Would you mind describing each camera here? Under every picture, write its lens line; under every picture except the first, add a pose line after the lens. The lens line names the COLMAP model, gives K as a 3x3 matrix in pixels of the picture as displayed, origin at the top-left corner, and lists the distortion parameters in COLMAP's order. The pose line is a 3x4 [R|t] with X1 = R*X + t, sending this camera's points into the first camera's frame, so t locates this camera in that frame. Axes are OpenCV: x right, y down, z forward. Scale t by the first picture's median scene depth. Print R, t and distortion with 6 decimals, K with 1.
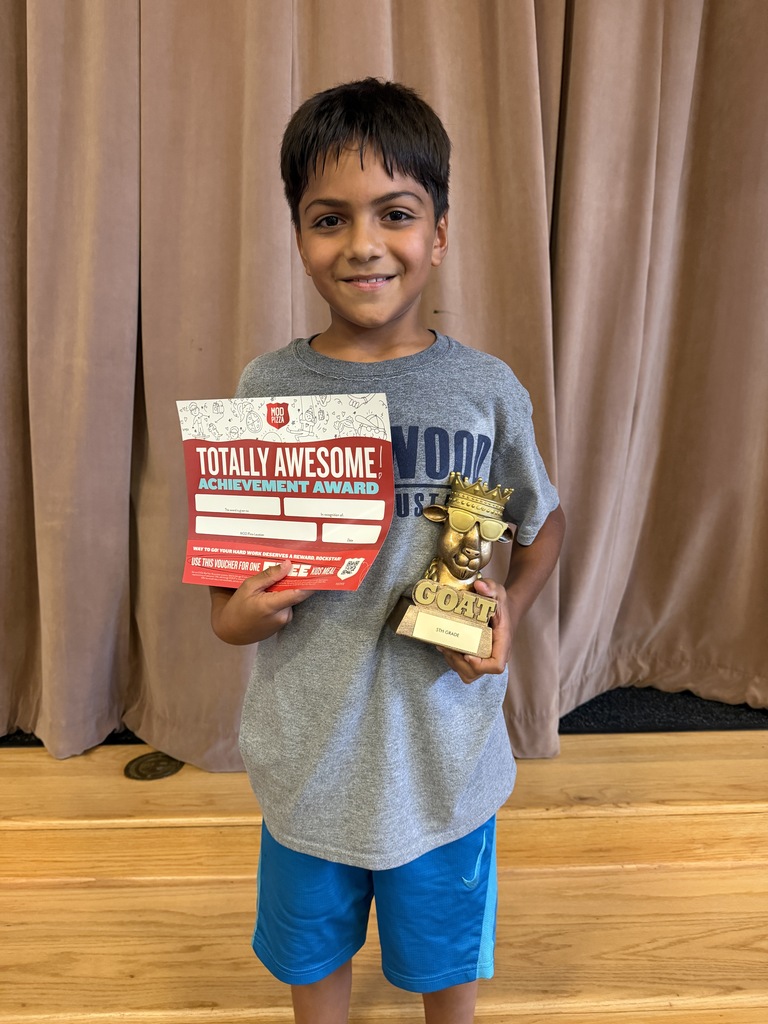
lens RADIAL K [[738.4, 0, 379.5], [0, 738.4, 513.8], [0, 0, 1]] dist [-0.001001, -0.012882]
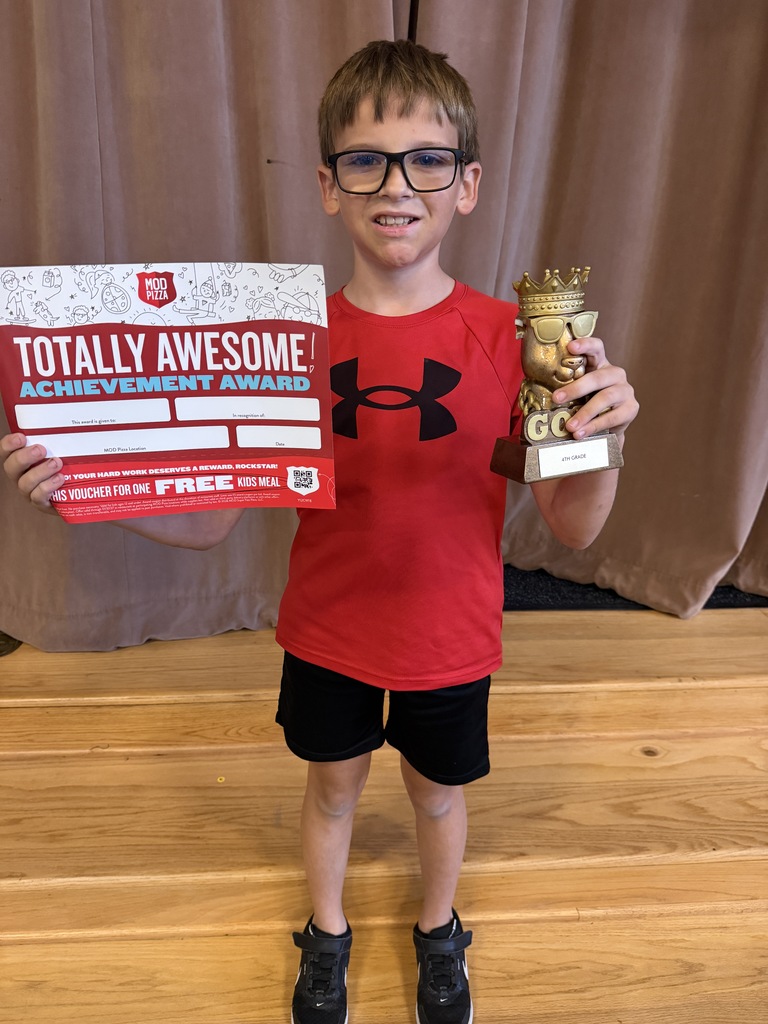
lens RADIAL K [[738.4, 0, 379.5], [0, 738.4, 513.8], [0, 0, 1]] dist [-0.001001, -0.012882]
pose [[0.998393, 0.008428, 0.056048, 0.176925], [-0.019355, 0.980132, 0.197399, -0.040209], [-0.053271, -0.198166, 0.978720, 0.045235]]
